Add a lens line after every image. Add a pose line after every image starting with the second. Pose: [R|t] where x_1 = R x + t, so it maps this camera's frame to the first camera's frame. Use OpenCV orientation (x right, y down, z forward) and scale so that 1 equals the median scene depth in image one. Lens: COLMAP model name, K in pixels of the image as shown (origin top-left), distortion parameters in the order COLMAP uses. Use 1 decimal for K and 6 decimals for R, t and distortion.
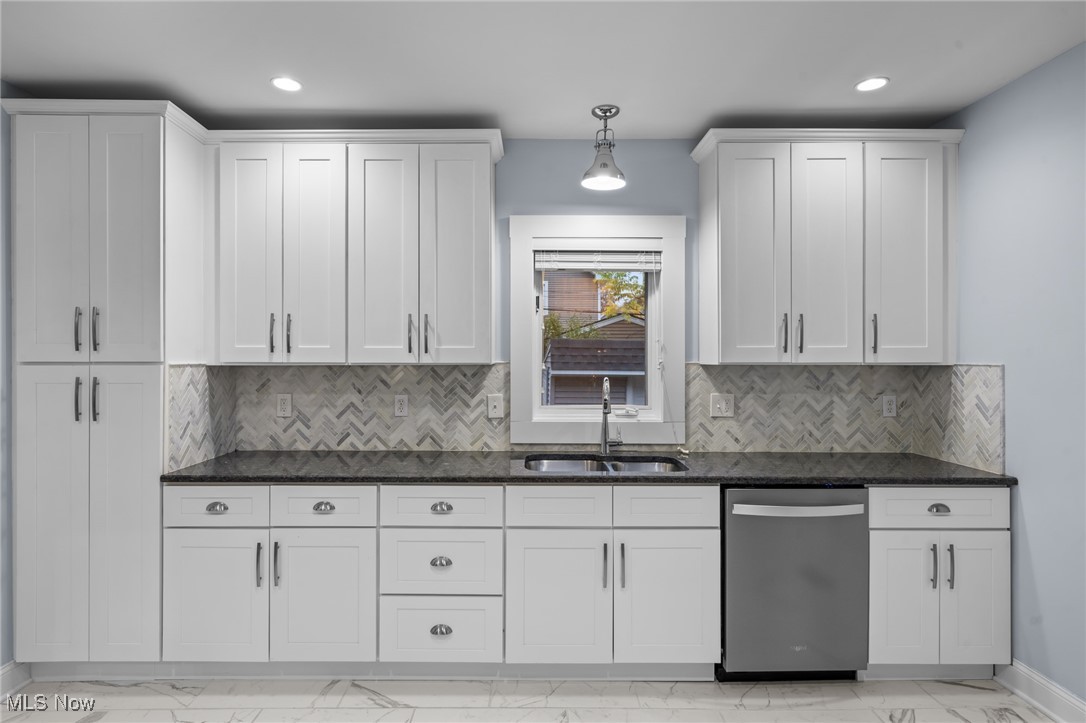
lens RADIAL K [[584.6, 0, 532.1], [0, 584.6, 352.5], [0, 0, 1]] dist [0.002009, -0.000613]
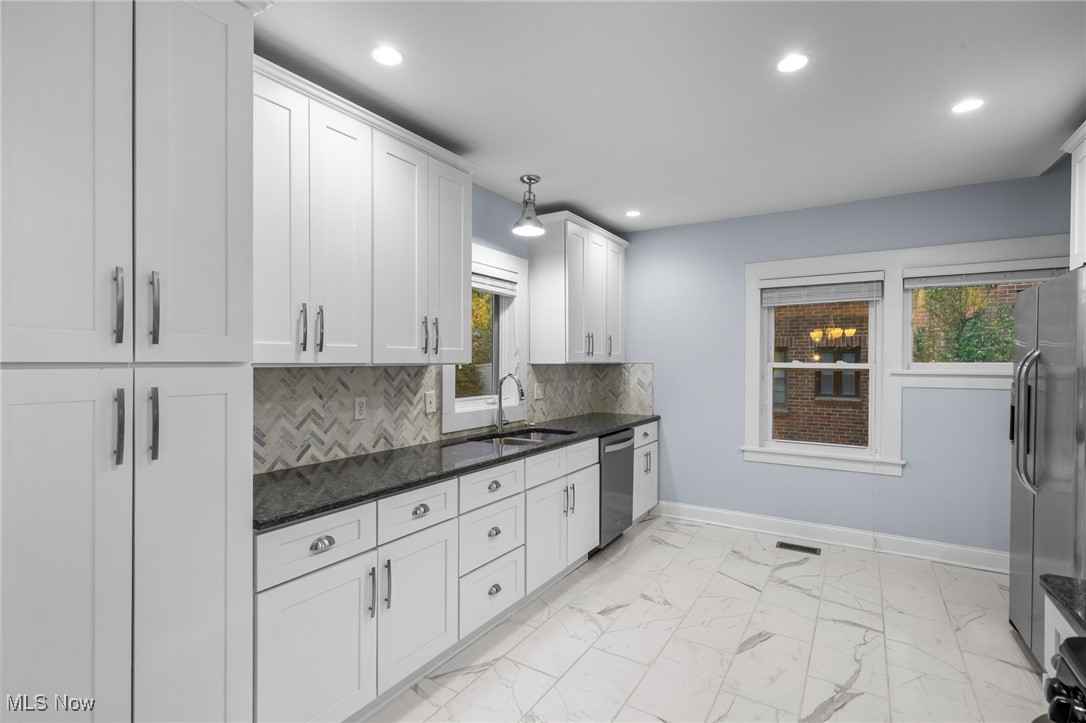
lens RADIAL K [[516.8, 0, 546.8], [0, 516.8, 361.5], [0, 0, 1]] dist [-0.002626, -0.000429]
pose [[0.520723, -0.001389, 0.853725, -0.878110], [-0.003844, 0.999985, 0.003972, 0.010213], [-0.853717, -0.005350, 0.520710, 0.330642]]
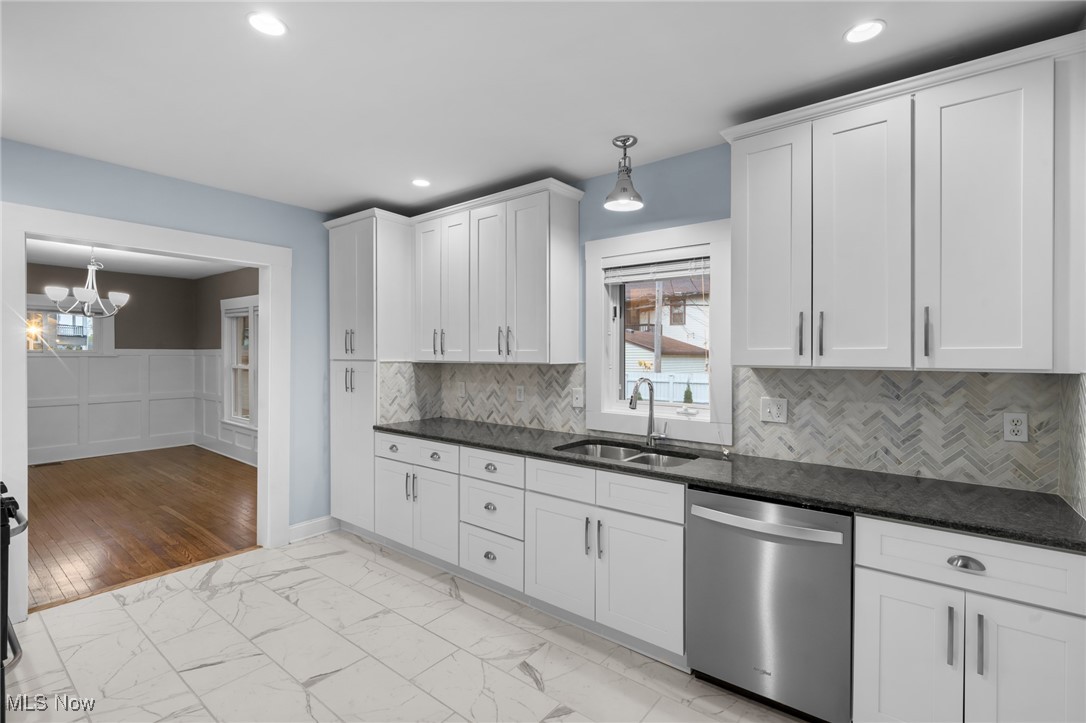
lens RADIAL K [[498.7, 0, 540.8], [0, 498.7, 357.2], [0, 0, 1]] dist [0.000334, 0.000132]
pose [[0.780740, 0.004667, -0.624839, 0.596588], [0.000334, 0.999969, 0.007887, -0.002776], [0.624856, -0.006367, 0.780714, 0.141844]]
